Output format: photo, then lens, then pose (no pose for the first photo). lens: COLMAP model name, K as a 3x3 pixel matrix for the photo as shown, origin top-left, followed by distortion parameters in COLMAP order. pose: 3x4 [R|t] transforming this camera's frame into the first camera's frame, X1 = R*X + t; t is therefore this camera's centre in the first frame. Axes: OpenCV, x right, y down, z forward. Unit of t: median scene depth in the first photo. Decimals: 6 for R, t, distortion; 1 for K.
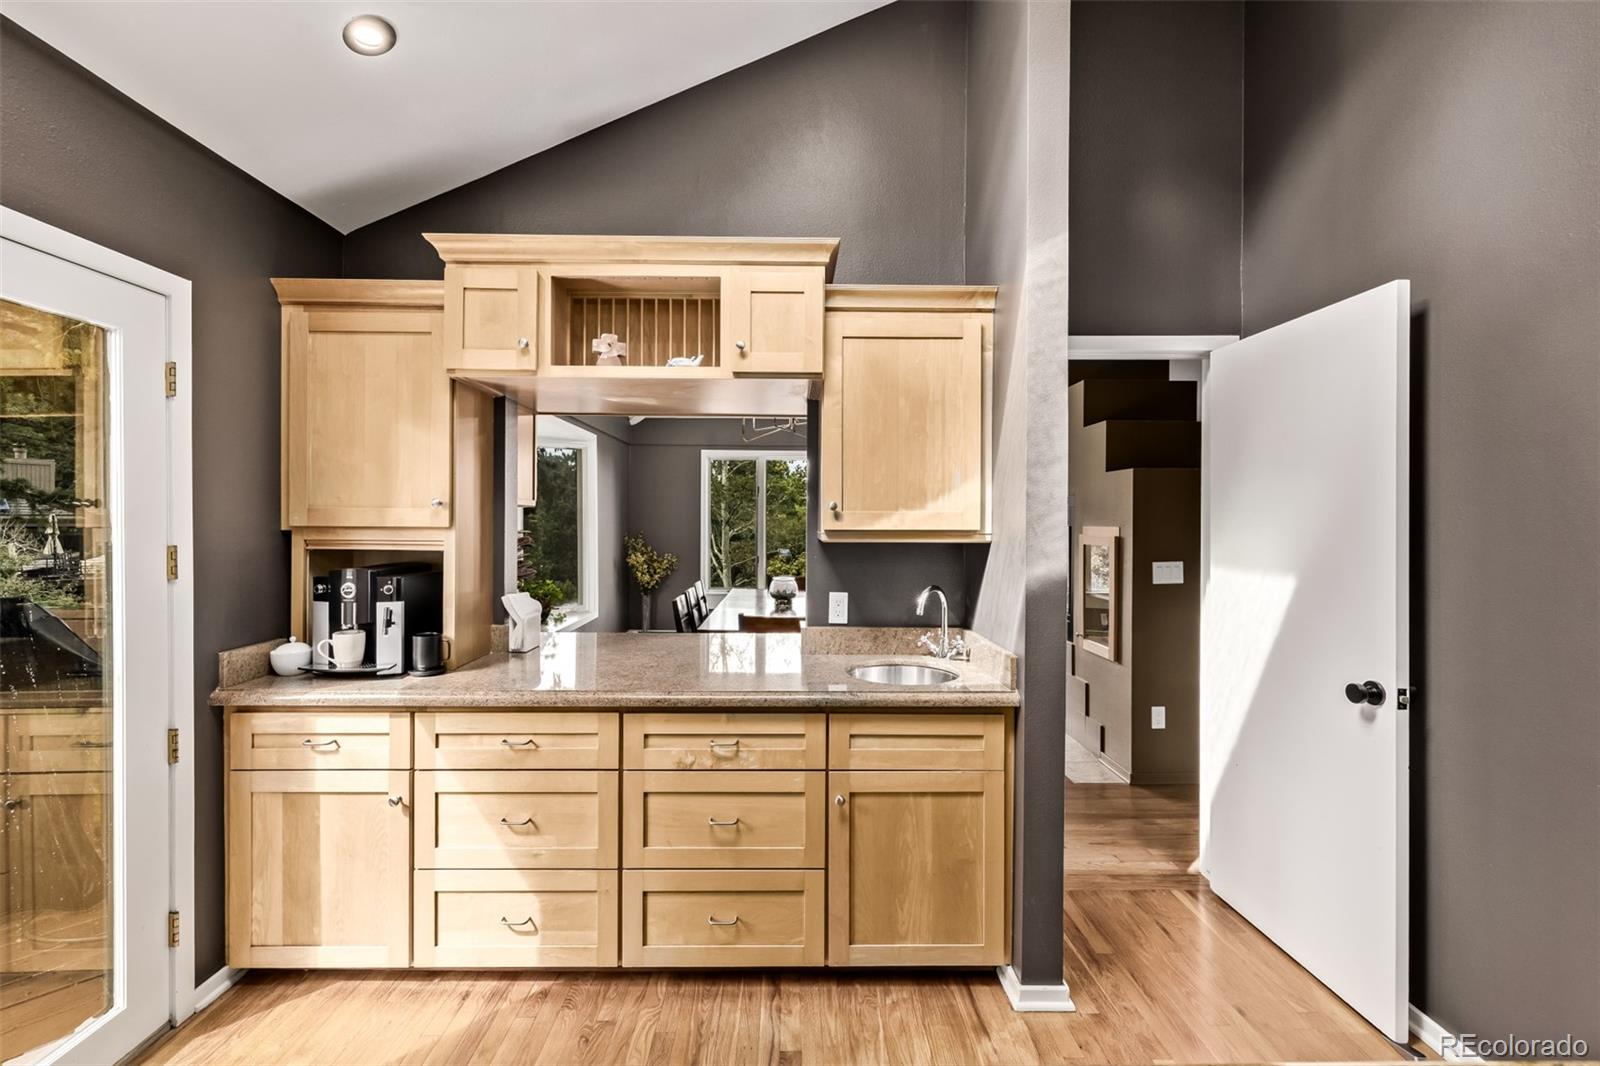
lens RADIAL K [[674.0, 0, 799.9], [0, 674.0, 520.0], [0, 0, 1]] dist [-0.001189, 0.000034]
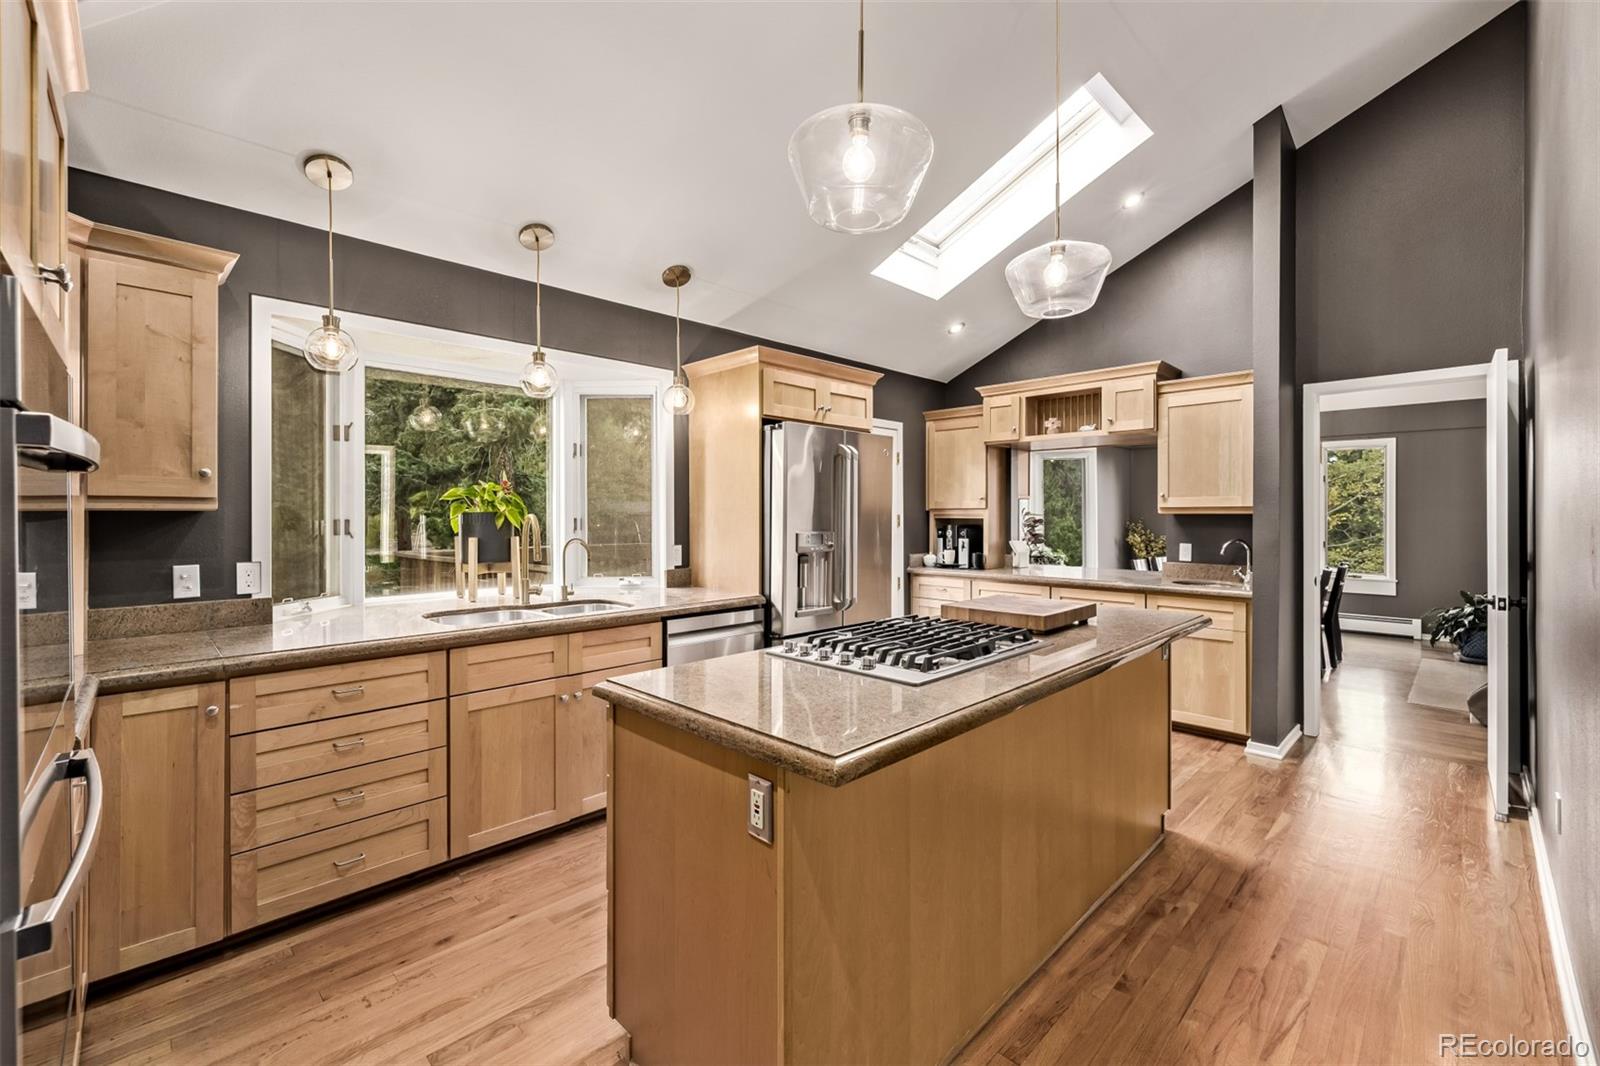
lens RADIAL K [[674.0, 0, 799.9], [0, 674.0, 520.0], [0, 0, 1]] dist [-0.001189, 0.000034]
pose [[0.700612, -0.000634, -0.713542, 0.731617], [0.006416, 0.999965, 0.005411, 0.035244], [0.713513, -0.008369, 0.700592, -1.155009]]
